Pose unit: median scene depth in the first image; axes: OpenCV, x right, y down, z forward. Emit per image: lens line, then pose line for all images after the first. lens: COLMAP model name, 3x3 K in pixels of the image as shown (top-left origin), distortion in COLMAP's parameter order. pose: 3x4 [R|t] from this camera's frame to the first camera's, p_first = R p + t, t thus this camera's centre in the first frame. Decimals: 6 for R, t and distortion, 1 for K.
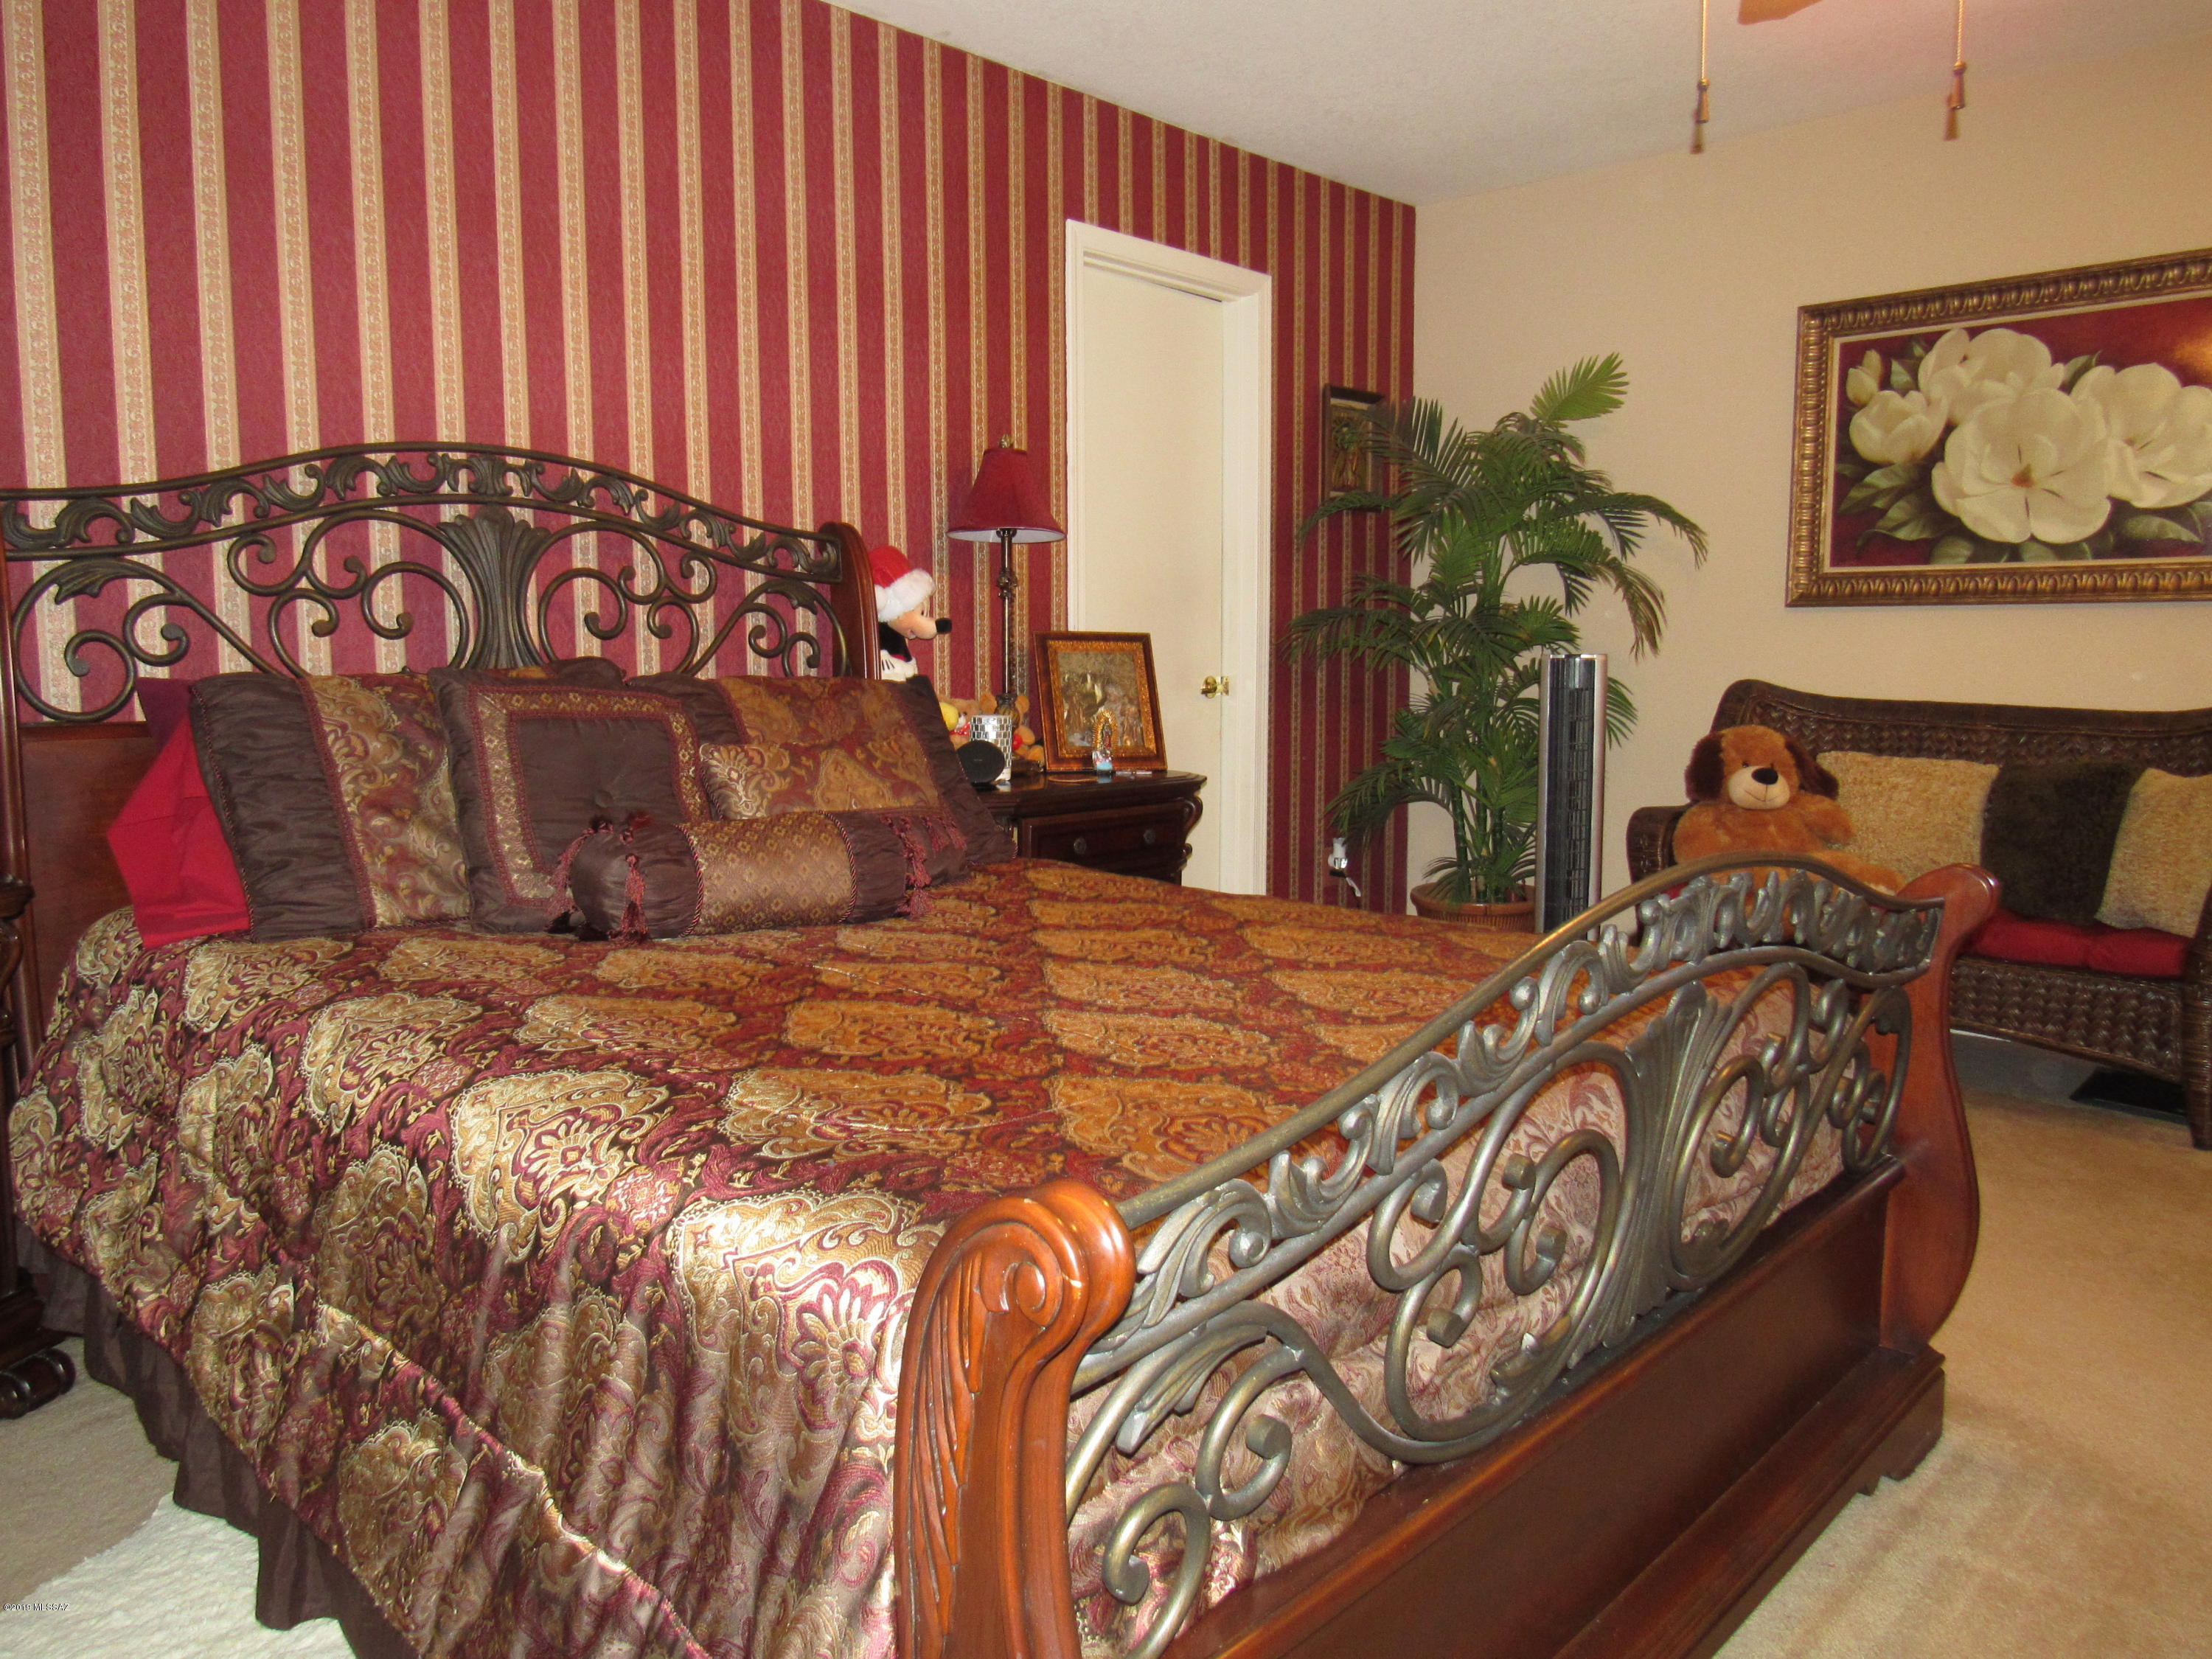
lens RADIAL K [[1615.7, 0, 1106.0], [0, 1615.7, 829.5], [0, 0, 1]] dist [-0.012910, 0.008461]
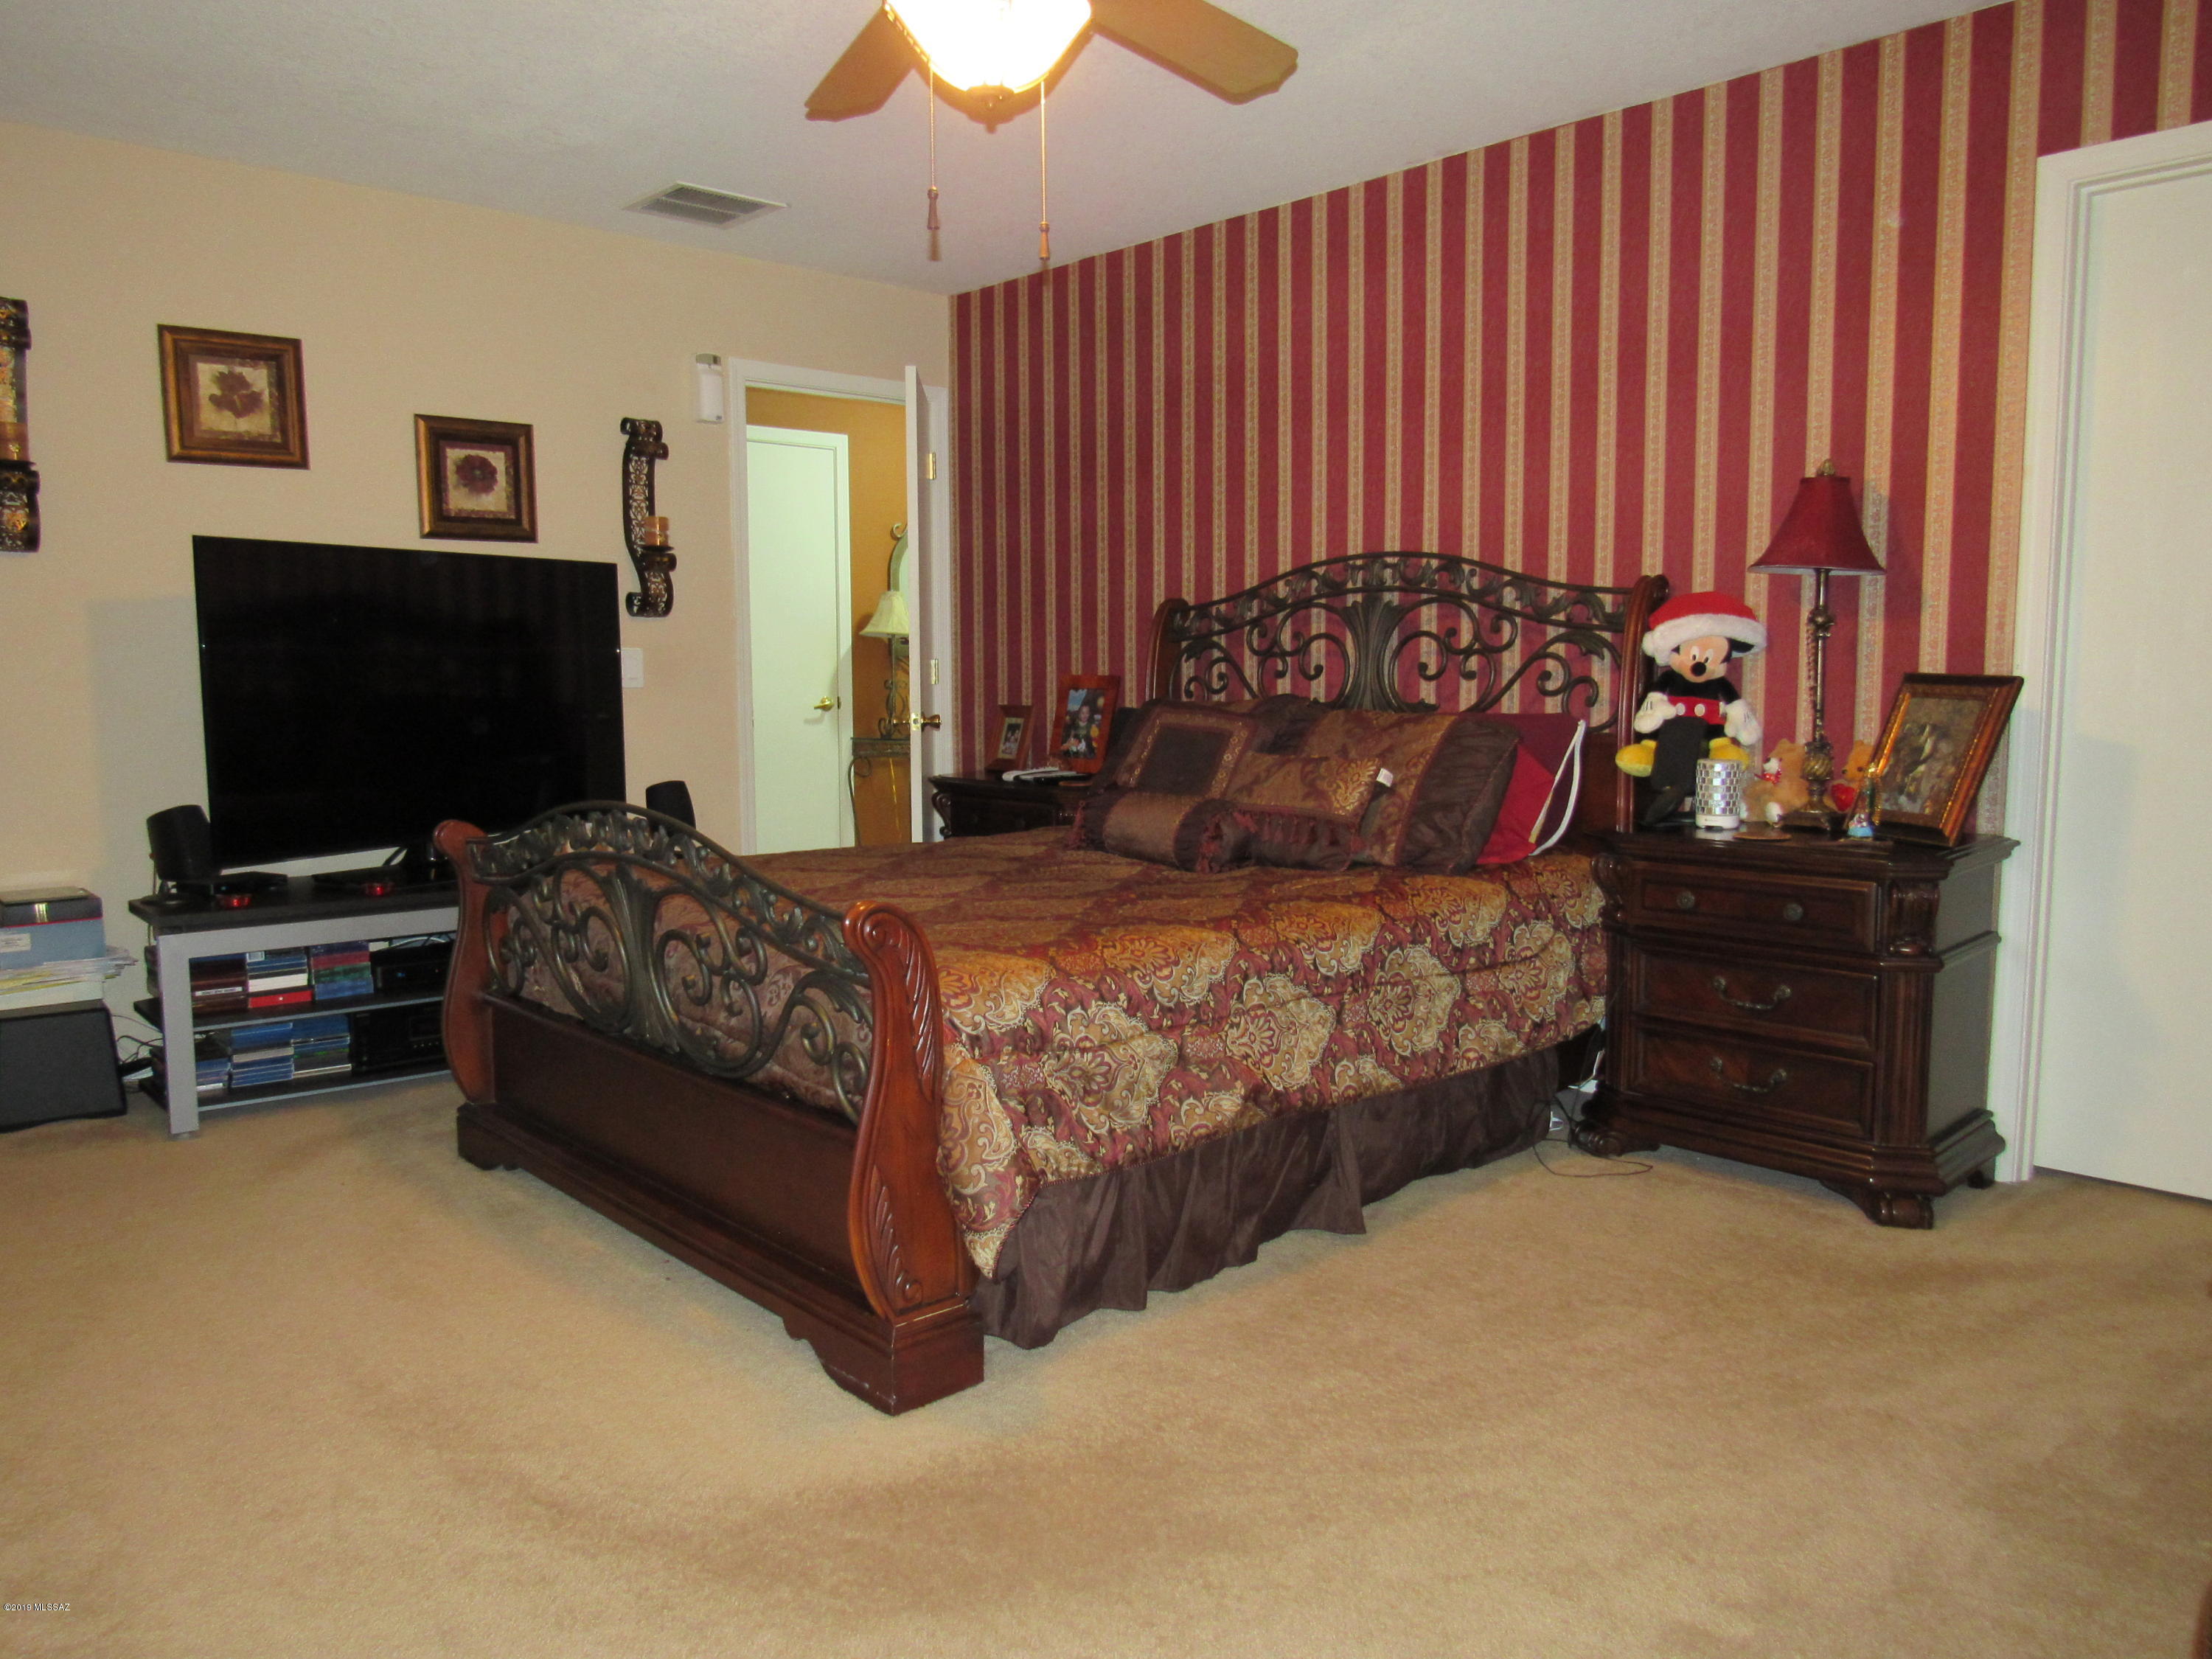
lens RADIAL K [[1615.7, 0, 1106.0], [0, 1615.7, 829.5], [0, 0, 1]] dist [-0.012910, 0.008461]
pose [[-0.044340, 0.098640, -0.994135, 1.065158], [-0.107800, 0.988831, 0.102921, -0.105582], [0.993183, 0.111732, -0.033211, 0.783807]]
